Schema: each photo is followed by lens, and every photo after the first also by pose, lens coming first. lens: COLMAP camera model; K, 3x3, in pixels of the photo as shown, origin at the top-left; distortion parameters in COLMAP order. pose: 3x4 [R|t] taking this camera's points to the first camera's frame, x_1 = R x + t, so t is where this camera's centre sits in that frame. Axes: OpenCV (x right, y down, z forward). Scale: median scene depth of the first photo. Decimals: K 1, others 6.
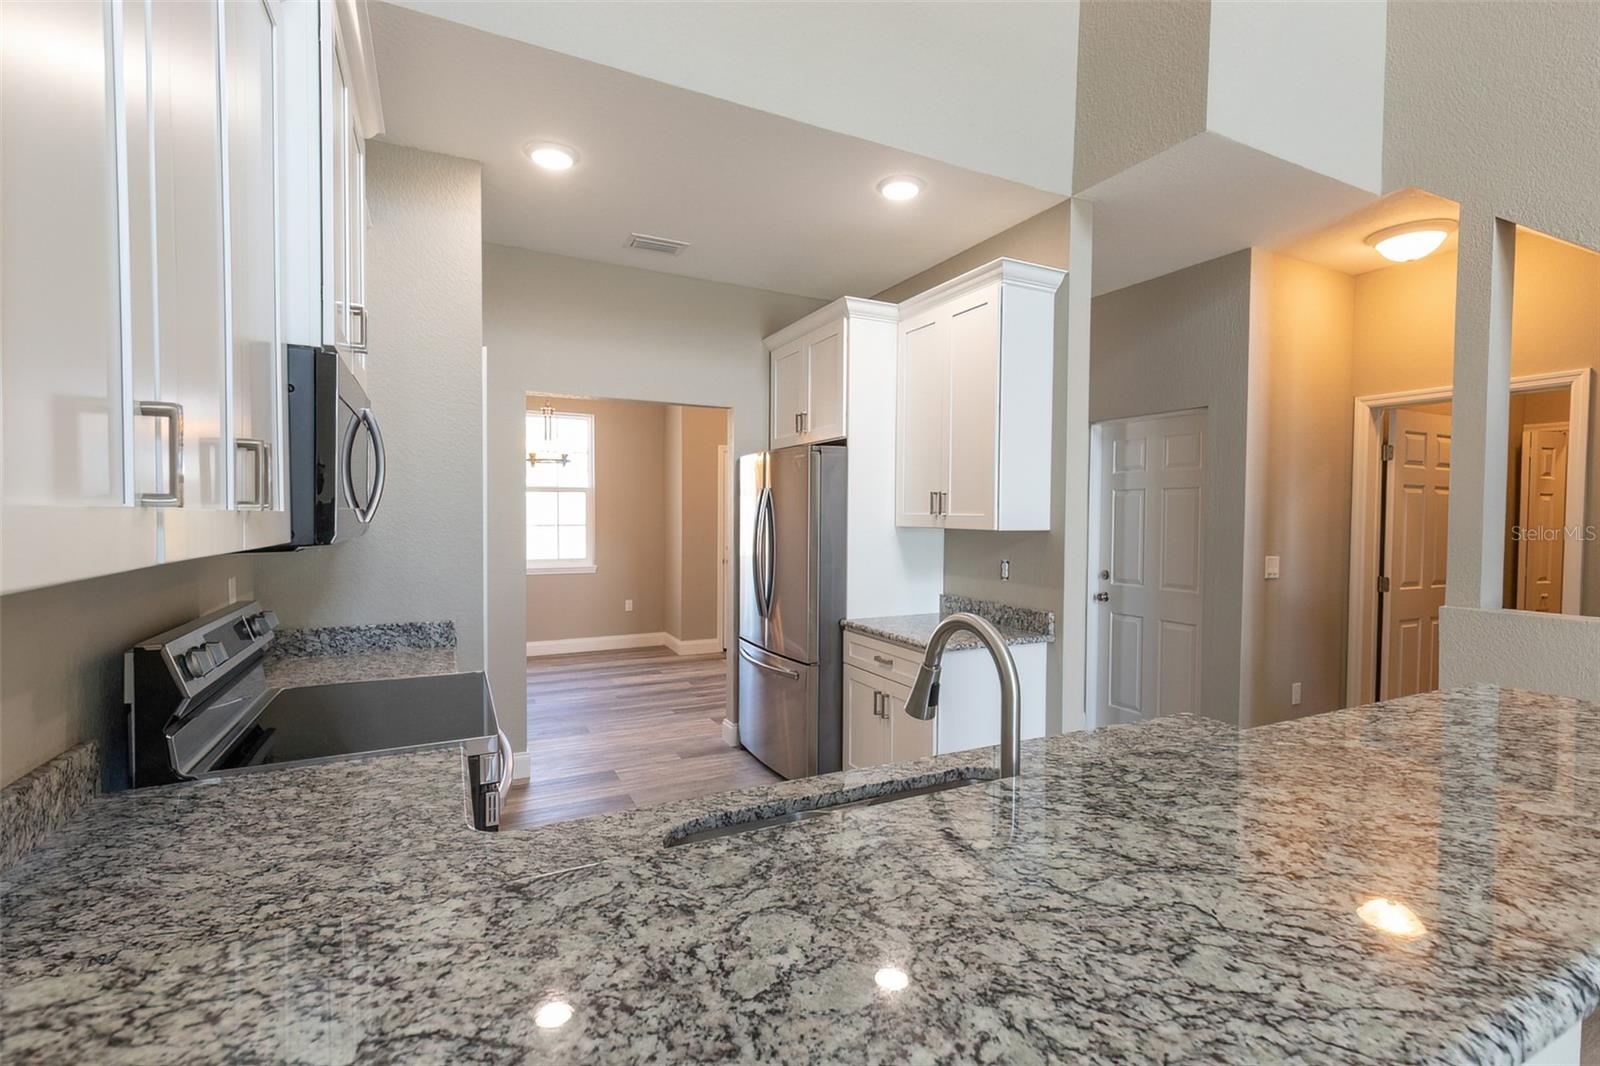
lens RADIAL K [[725.2, 0, 808.9], [0, 725.2, 531.9], [0, 0, 1]] dist [0.003082, -0.000434]
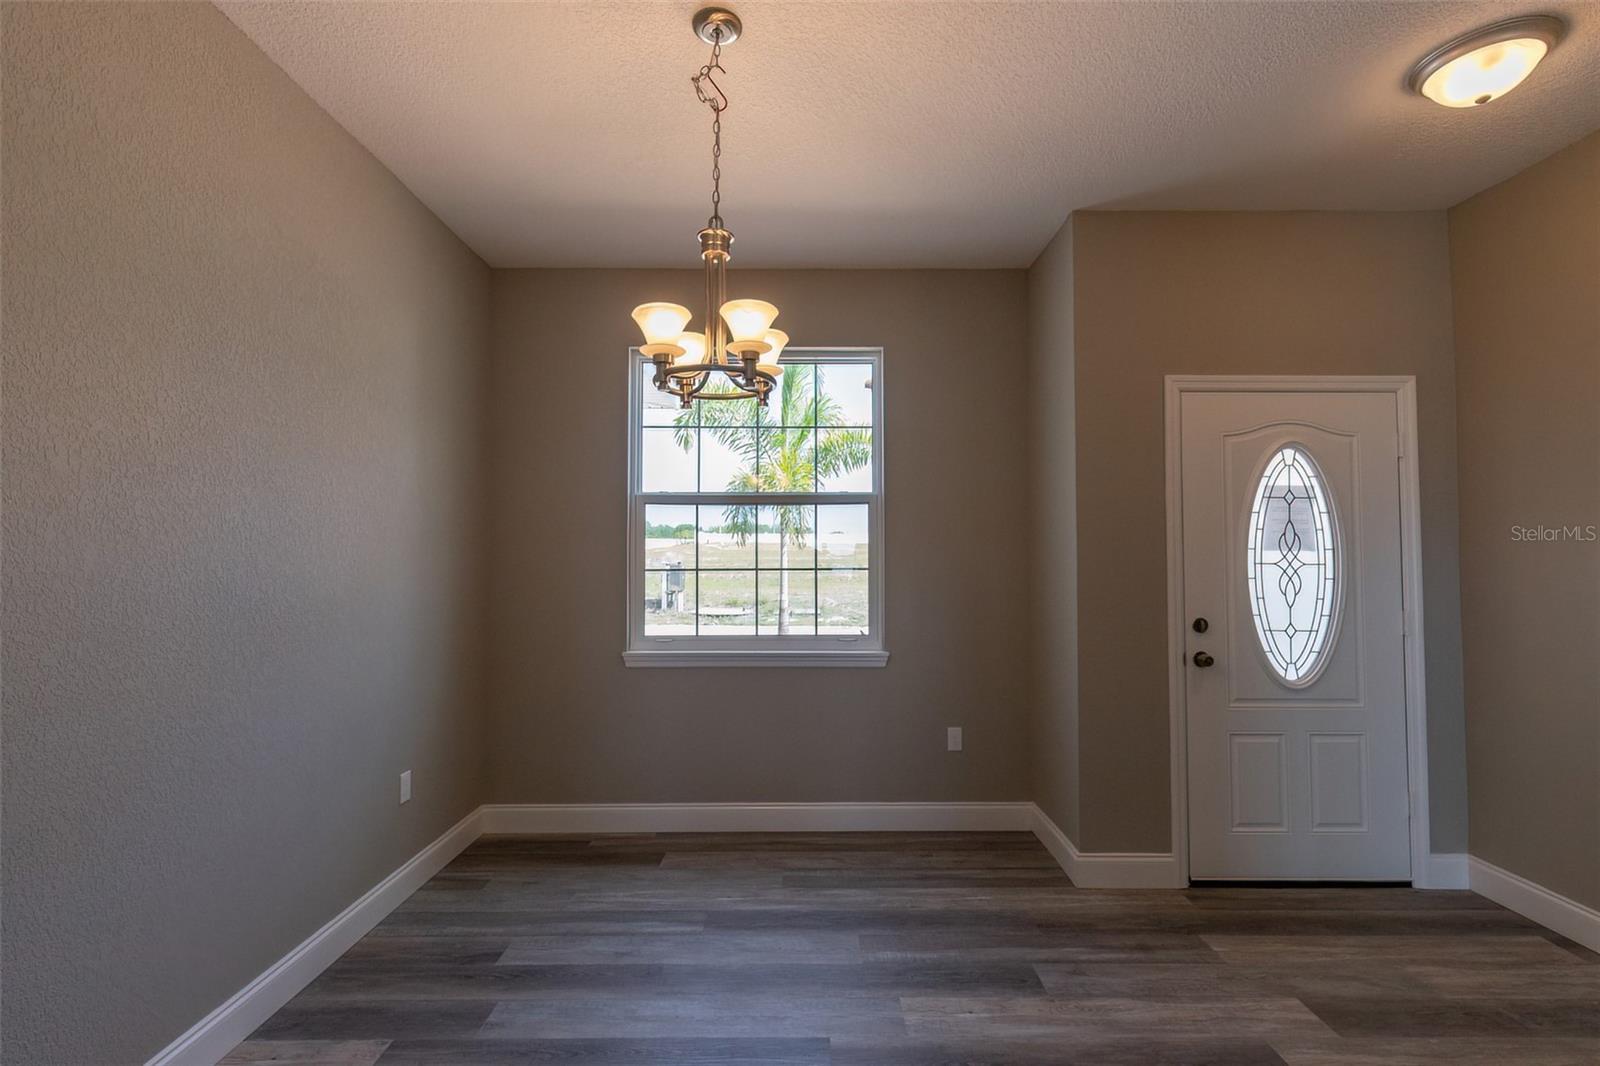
lens RADIAL K [[725.2, 0, 808.9], [0, 725.2, 531.9], [0, 0, 1]] dist [0.003082, -0.000434]
pose [[0.897896, -0.021638, -0.439676, -0.127031], [-0.010603, 0.997438, -0.070742, 0.001338], [0.440081, 0.068181, 0.895366, 0.544019]]
